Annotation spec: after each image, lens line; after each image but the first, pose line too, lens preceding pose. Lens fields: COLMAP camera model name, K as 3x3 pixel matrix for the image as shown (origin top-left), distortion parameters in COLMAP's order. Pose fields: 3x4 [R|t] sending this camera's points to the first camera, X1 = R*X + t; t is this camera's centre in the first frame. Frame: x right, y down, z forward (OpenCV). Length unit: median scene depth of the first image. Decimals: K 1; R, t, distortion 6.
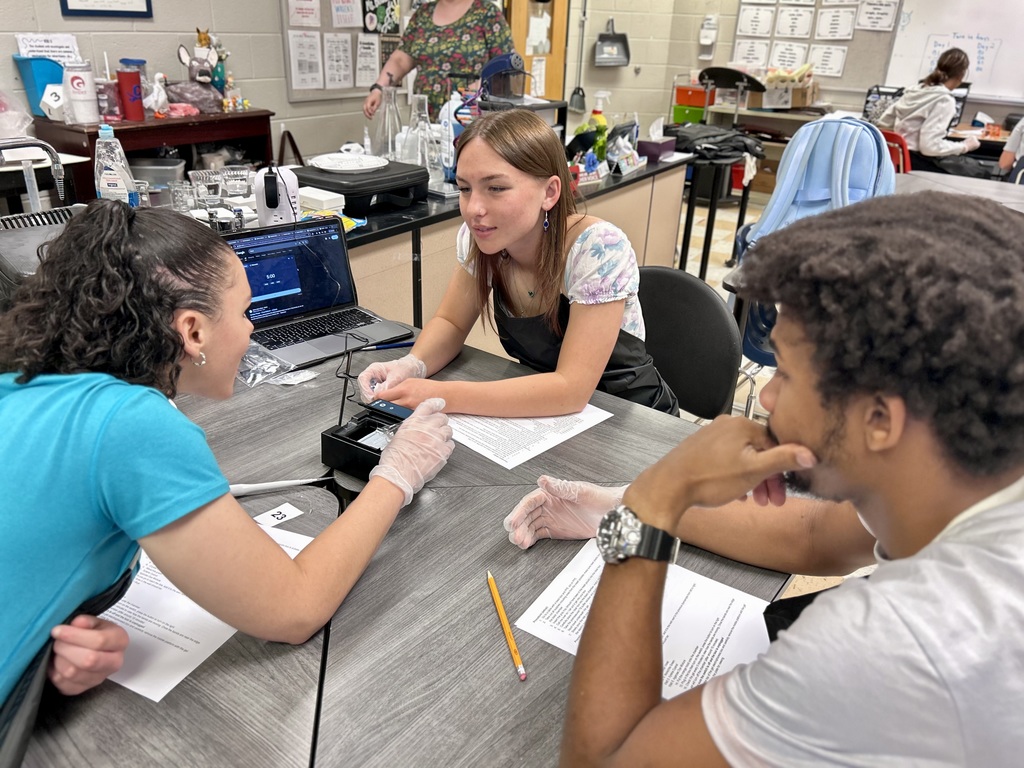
lens RADIAL K [[773.6, 0, 513.3], [0, 773.6, 376.9], [0, 0, 1]] dist [0.036873, -0.043736]
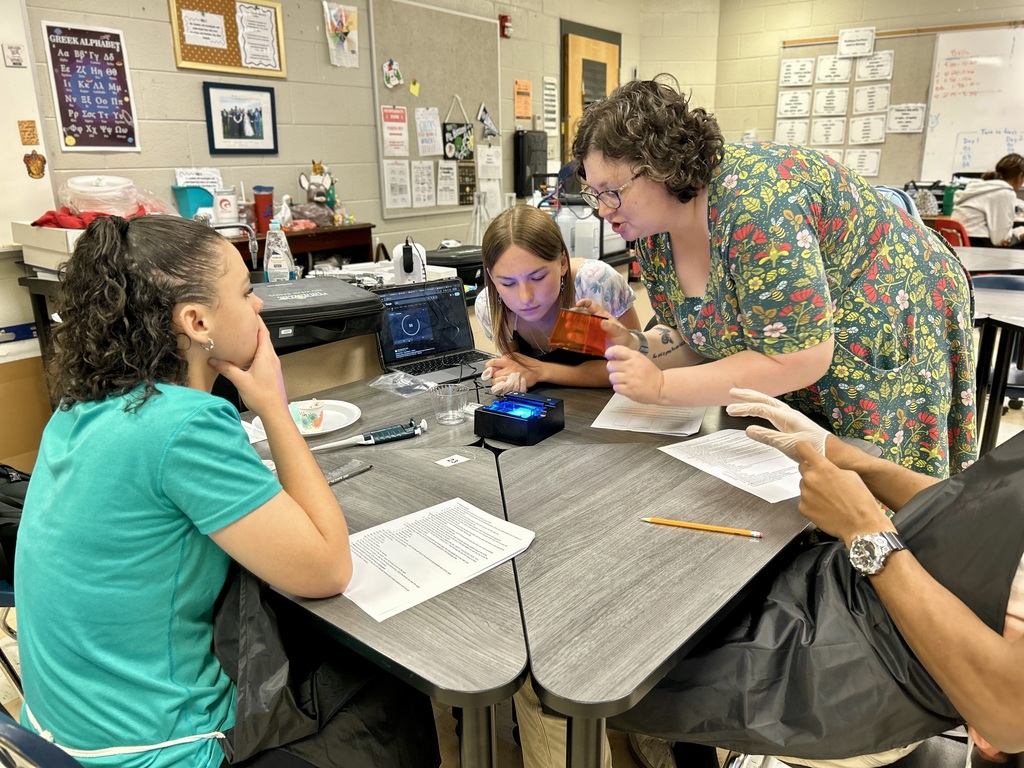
lens RADIAL K [[773.6, 0, 509.8], [0, 773.6, 383.6], [0, 0, 1]] dist [0.036873, -0.043736]
pose [[0.996493, -0.040736, -0.073090, -0.030175], [0.029502, 0.988445, -0.148680, 0.074841], [0.078302, 0.146002, 0.986181, -0.098073]]
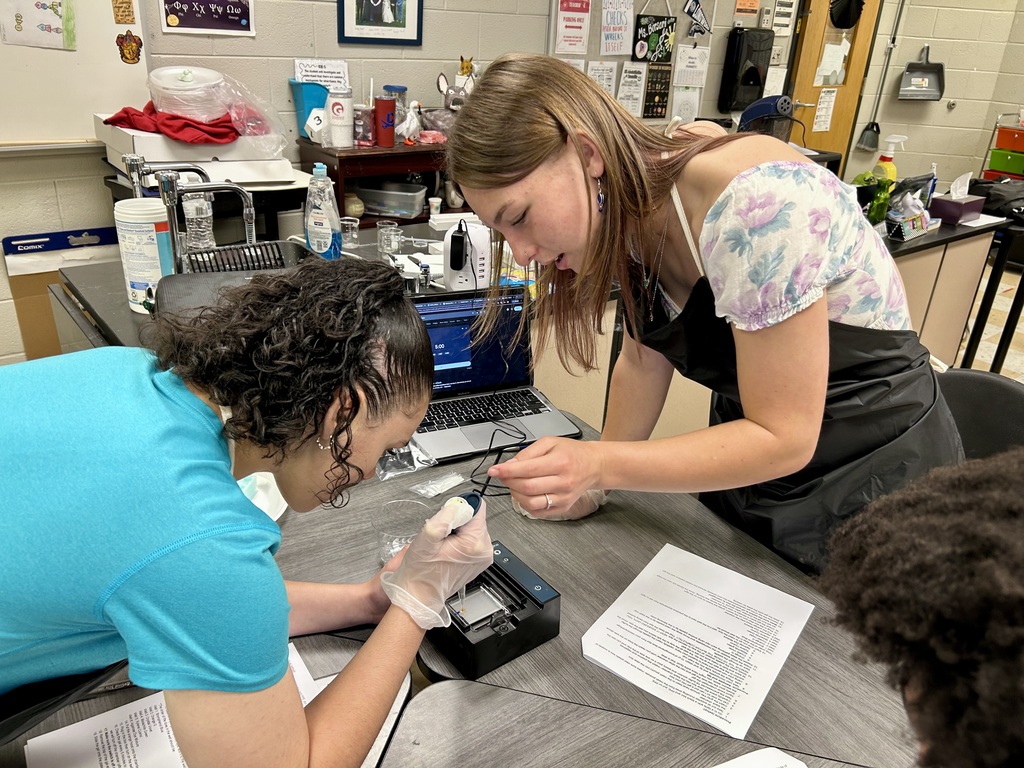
lens RADIAL K [[773.6, 0, 504.8], [0, 773.6, 374.3], [0, 0, 1]] dist [0.036873, -0.043736]
pose [[0.937821, 0.150143, -0.312967, 0.021691], [-0.156612, 0.987650, 0.004520, -0.053853], [0.309781, 0.044776, 0.949753, 0.081124]]
